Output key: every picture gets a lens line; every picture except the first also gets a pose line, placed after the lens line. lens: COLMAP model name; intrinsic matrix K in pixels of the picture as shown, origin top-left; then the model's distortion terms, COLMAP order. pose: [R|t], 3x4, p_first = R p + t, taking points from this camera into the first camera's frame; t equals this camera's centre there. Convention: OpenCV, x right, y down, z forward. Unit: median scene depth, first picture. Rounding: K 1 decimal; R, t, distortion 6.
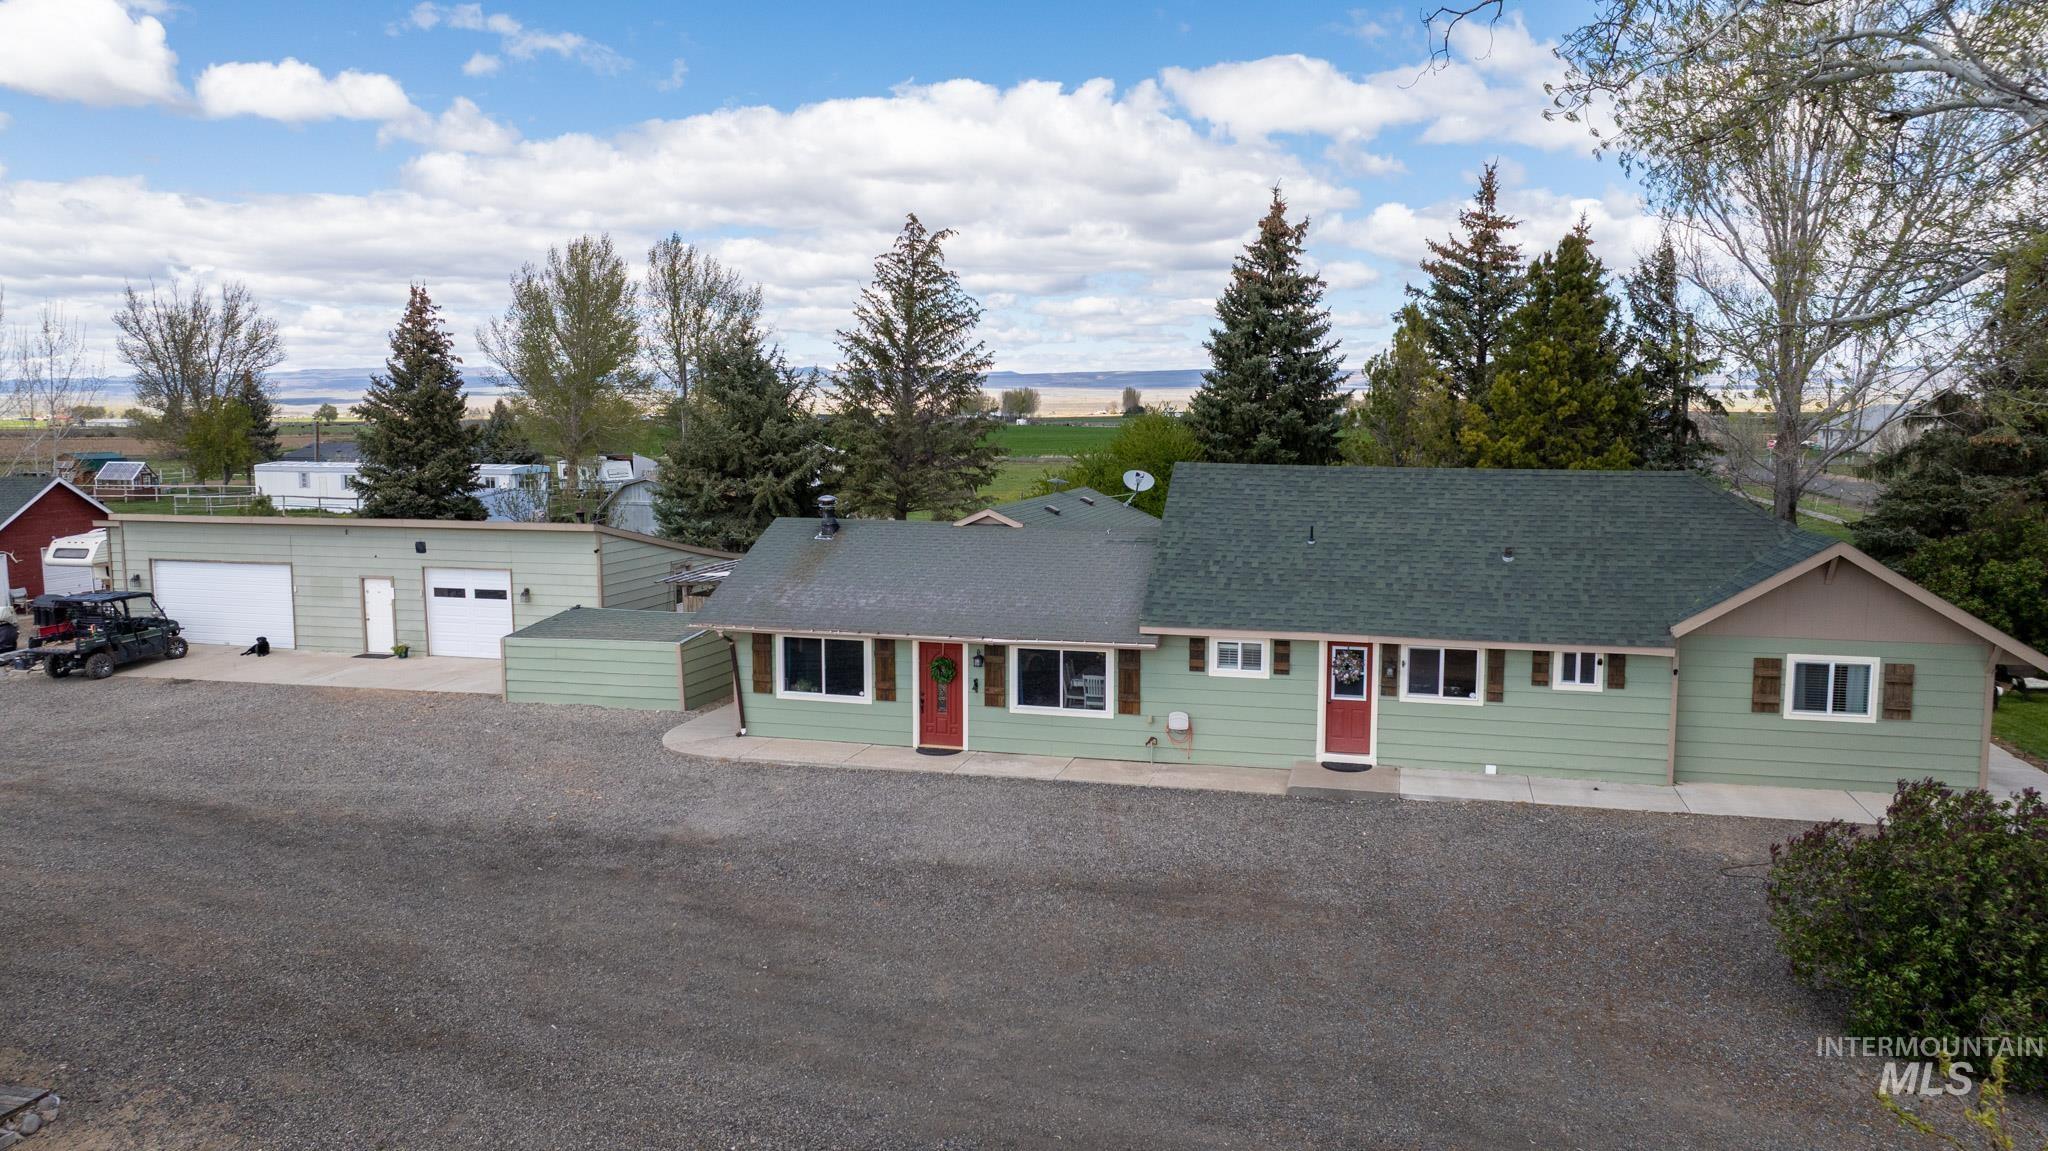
lens RADIAL K [[1423.2, 0, 1030.6], [0, 1423.2, 568.7], [0, 0, 1]] dist [-0.026955, 0.024003]
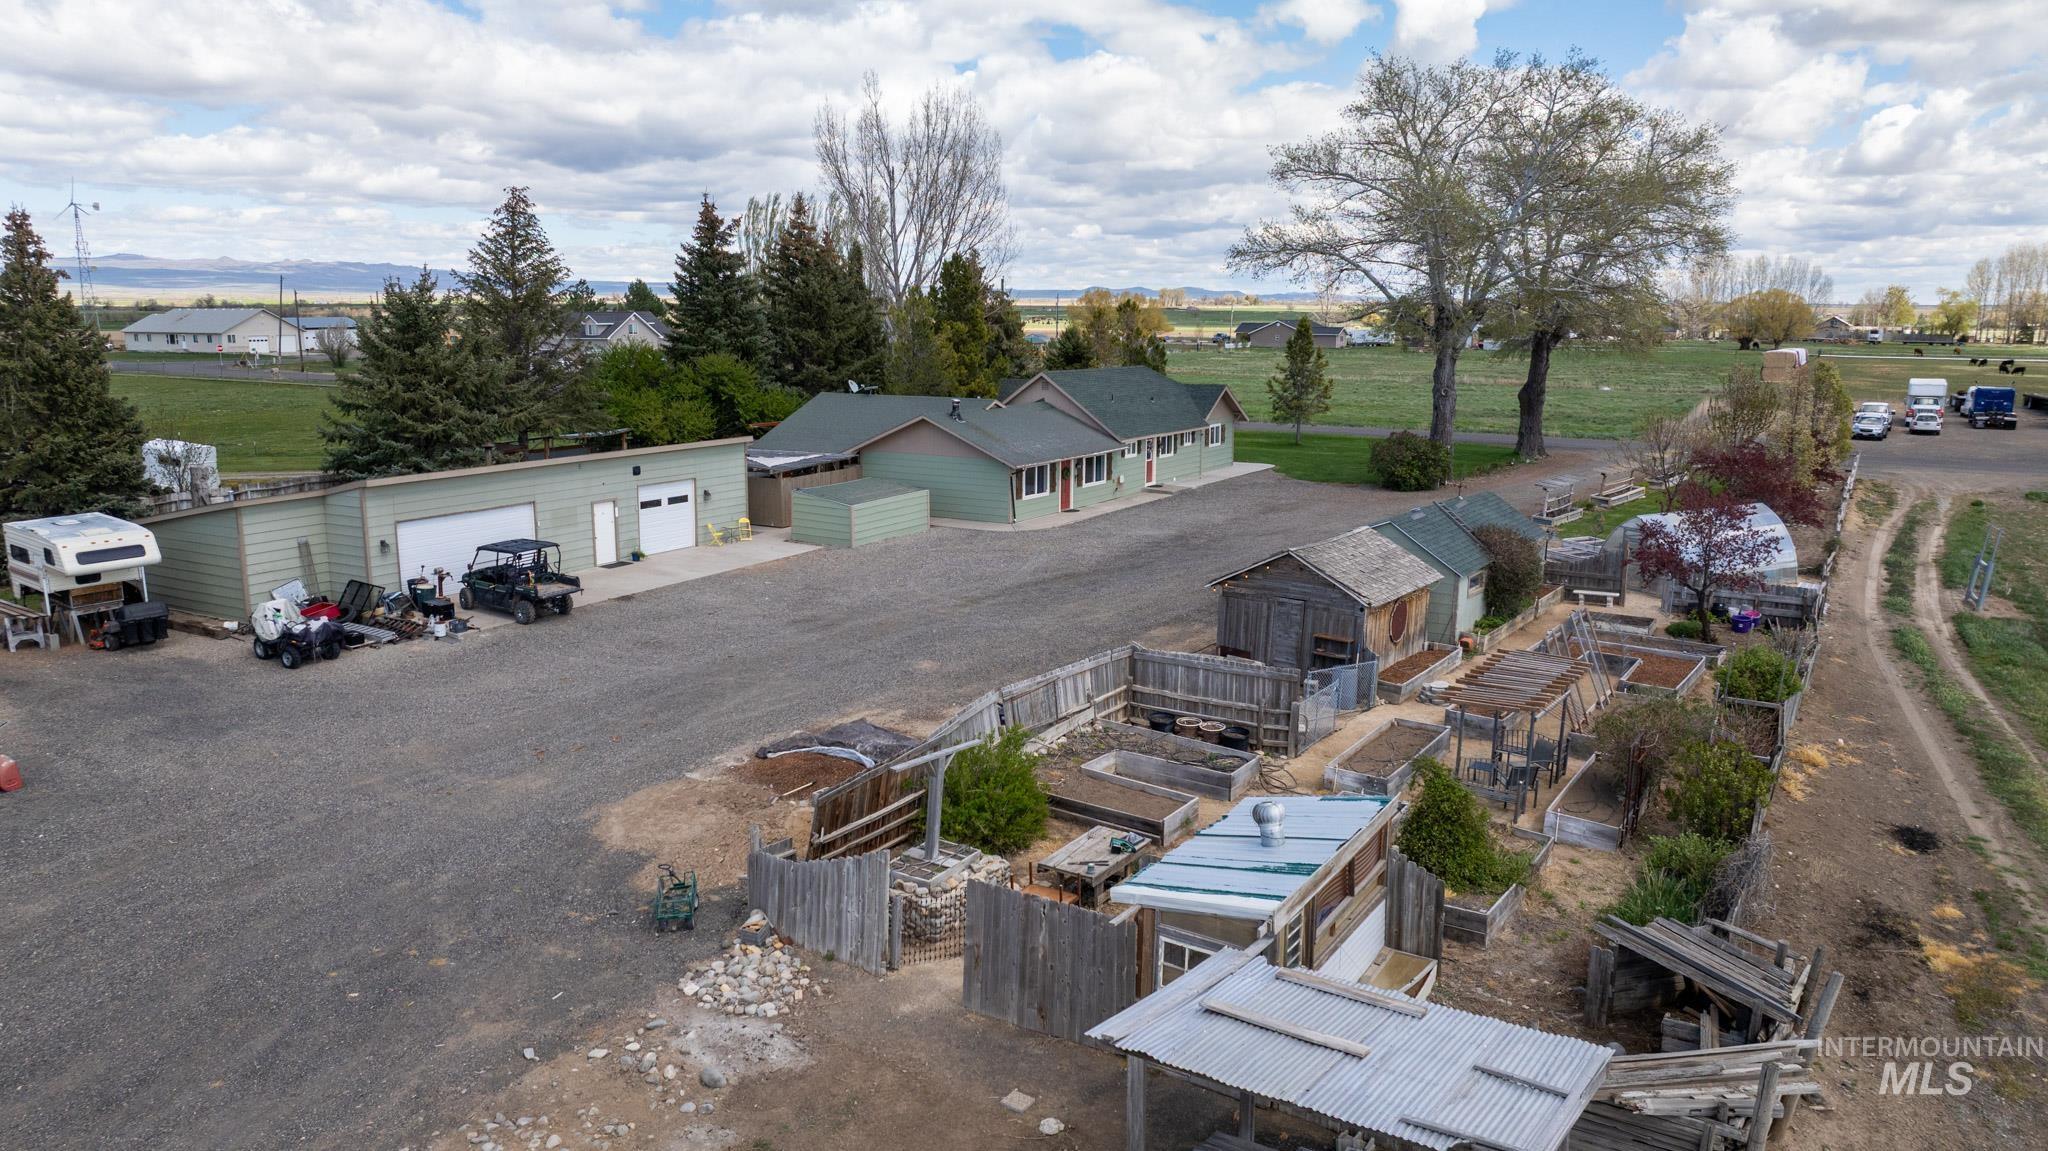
lens RADIAL K [[1423.2, 0, 1027.5], [0, 1423.2, 579.6], [0, 0, 1]] dist [-0.026955, 0.024003]
pose [[0.281685, -0.181447, 0.942195, -2.227431], [0.102080, 0.982051, 0.158604, -0.122305], [-0.954061, 0.051503, 0.295151, 0.455713]]
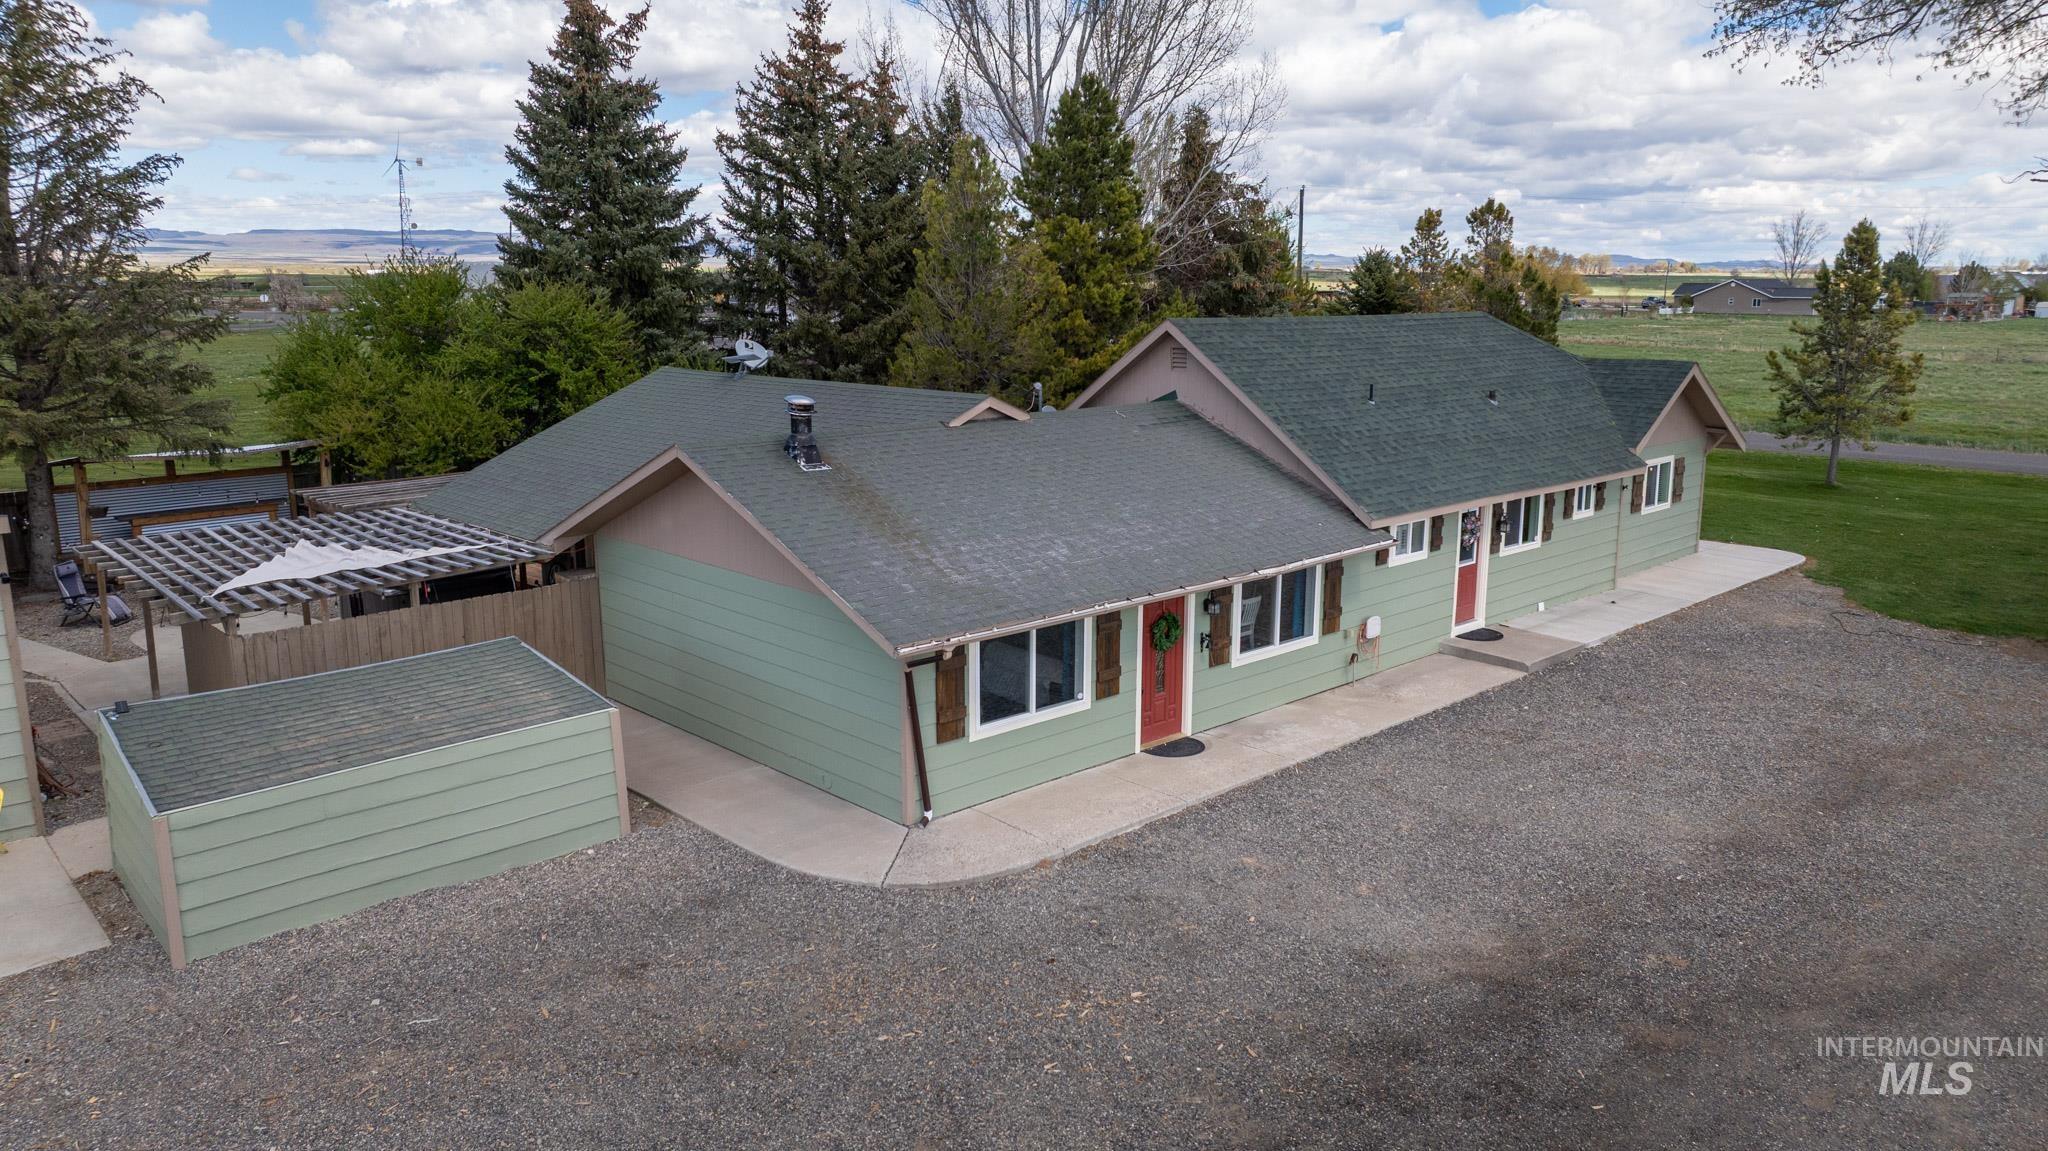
lens RADIAL K [[1423.2, 0, 1021.4], [0, 1423.2, 581.5], [0, 0, 1]] dist [-0.026955, 0.024003]
pose [[0.534867, -0.180116, 0.825515, -0.696837], [0.093208, 0.983630, 0.154223, -0.068680], [-0.839779, -0.005544, 0.542900, 0.720533]]
